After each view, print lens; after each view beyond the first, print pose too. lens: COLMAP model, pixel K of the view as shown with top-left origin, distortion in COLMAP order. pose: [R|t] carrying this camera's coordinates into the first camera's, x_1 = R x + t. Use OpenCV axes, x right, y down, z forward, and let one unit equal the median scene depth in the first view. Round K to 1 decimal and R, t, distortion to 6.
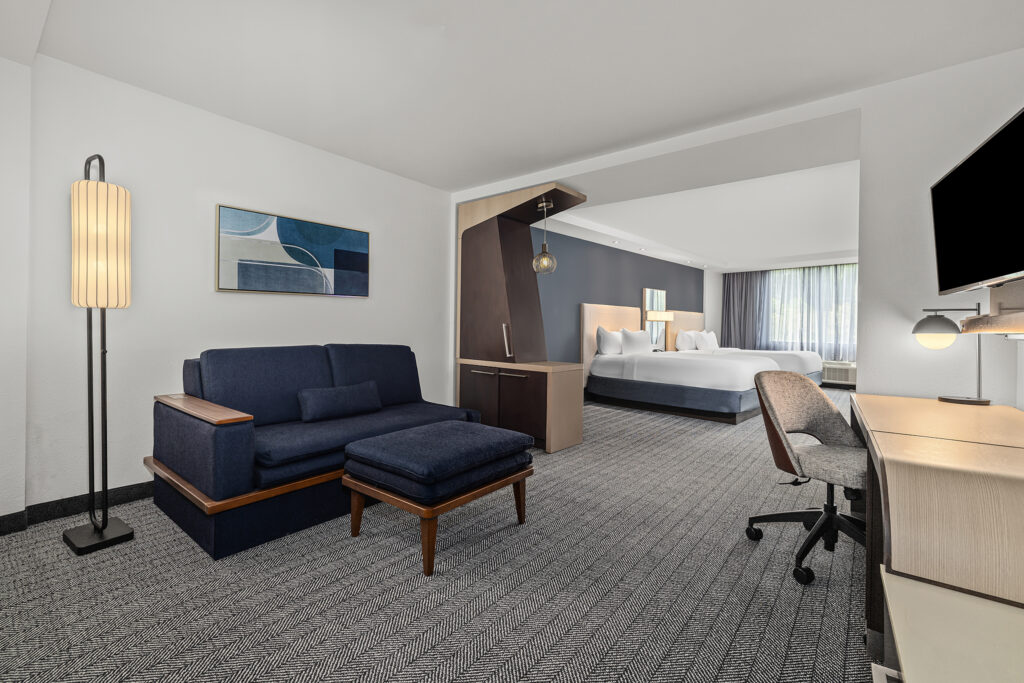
lens RADIAL K [[445.2, 0, 512.0], [0, 445.2, 341.5], [0, 0, 1]] dist [0.001673, 0.000184]
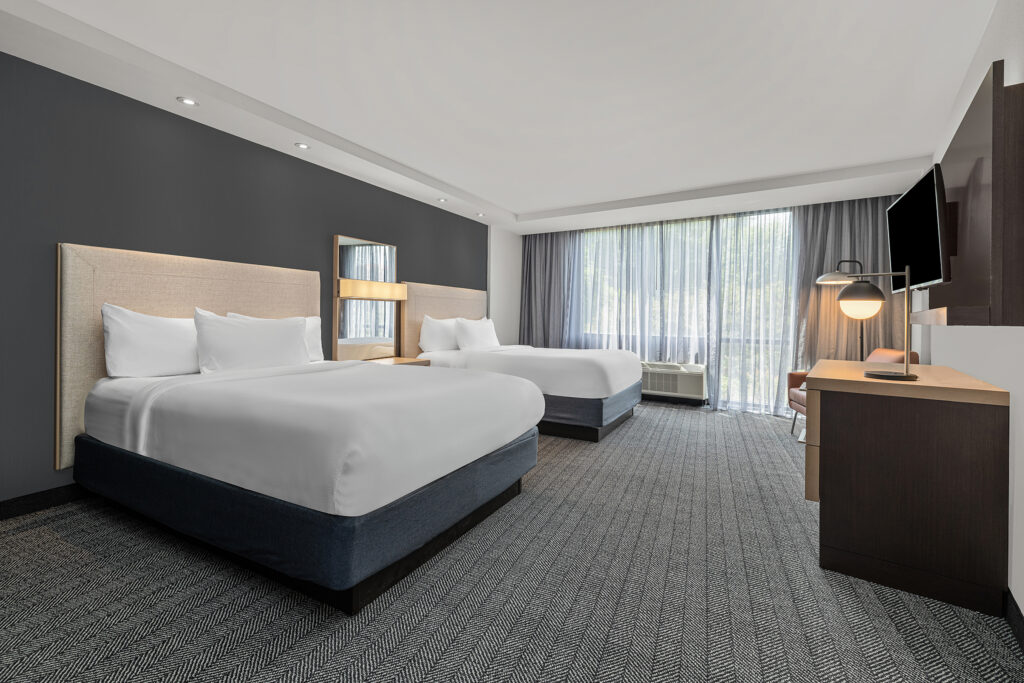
lens RADIAL K [[442.3, 0, 510.6], [0, 442.3, 333.2], [0, 0, 1]] dist [0.002036, 0.000510]
pose [[0.963962, -0.009967, 0.265854, 0.318648], [0.008838, 0.999946, 0.005444, -0.006171], [-0.265894, -0.002899, 0.963998, 0.401897]]
